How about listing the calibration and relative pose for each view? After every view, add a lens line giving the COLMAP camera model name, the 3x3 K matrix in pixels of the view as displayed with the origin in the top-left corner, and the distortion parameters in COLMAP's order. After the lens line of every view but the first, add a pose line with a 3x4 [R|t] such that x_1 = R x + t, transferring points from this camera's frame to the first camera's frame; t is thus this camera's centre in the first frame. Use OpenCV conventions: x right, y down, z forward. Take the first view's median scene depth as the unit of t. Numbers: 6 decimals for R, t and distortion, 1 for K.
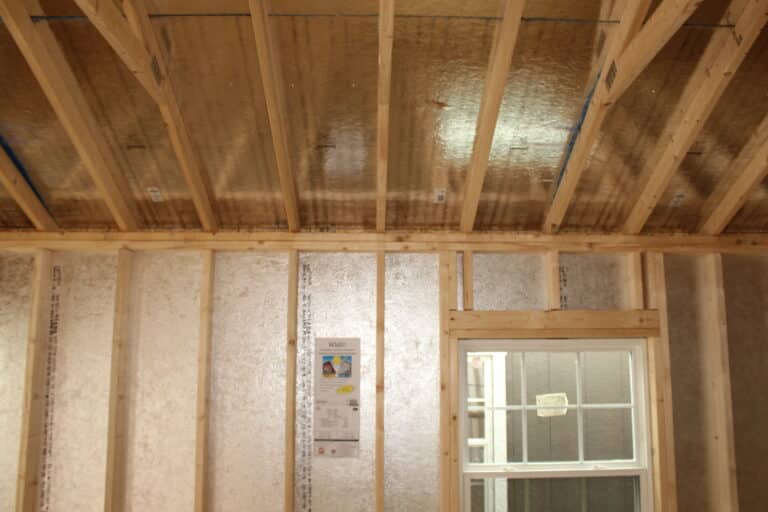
lens RADIAL K [[631.1, 0, 384.1], [0, 631.1, 270.7], [0, 0, 1]] dist [-0.157809, 0.139189]
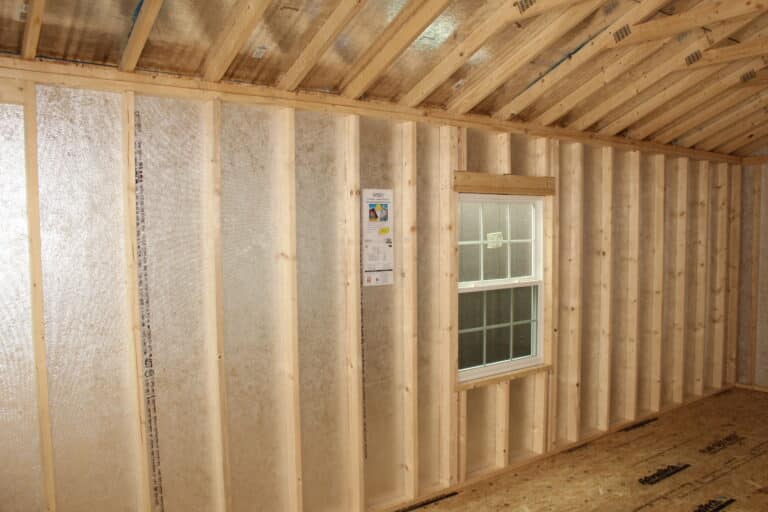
lens RADIAL K [[649.9, 0, 384.0], [0, 649.9, 271.2], [0, 0, 1]] dist [-0.161820, 0.160378]
pose [[0.811812, -0.051095, 0.581680, -0.820030], [-0.087821, 0.974150, 0.208135, -0.003219], [-0.577278, -0.220050, 0.786339, -0.045068]]
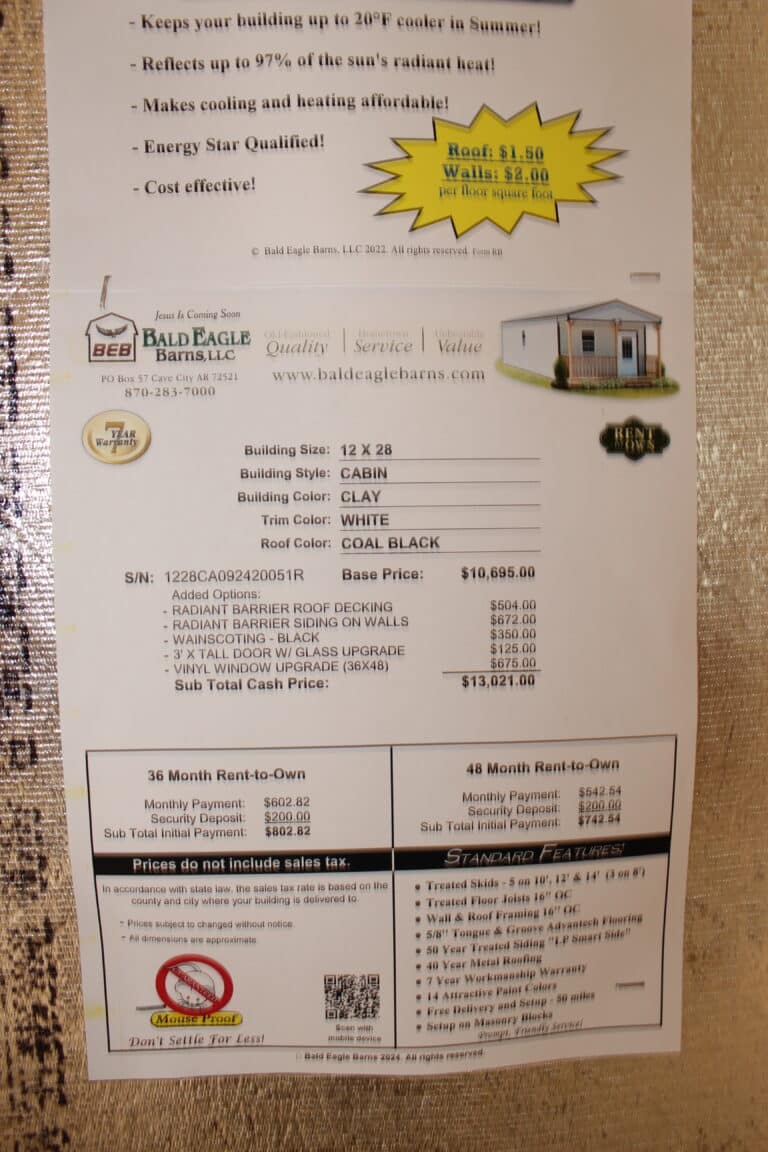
lens RADIAL K [[981.1, 0, 384.0], [0, 981.1, 576.0], [0, 0, 1]] dist [-0.157847, 0.165631]
pose [[0.999601, -0.016014, 0.023287, -0.077266], [0.009733, 0.968638, 0.248286, 0.205936], [-0.026533, -0.247961, 0.968407, 0.877519]]
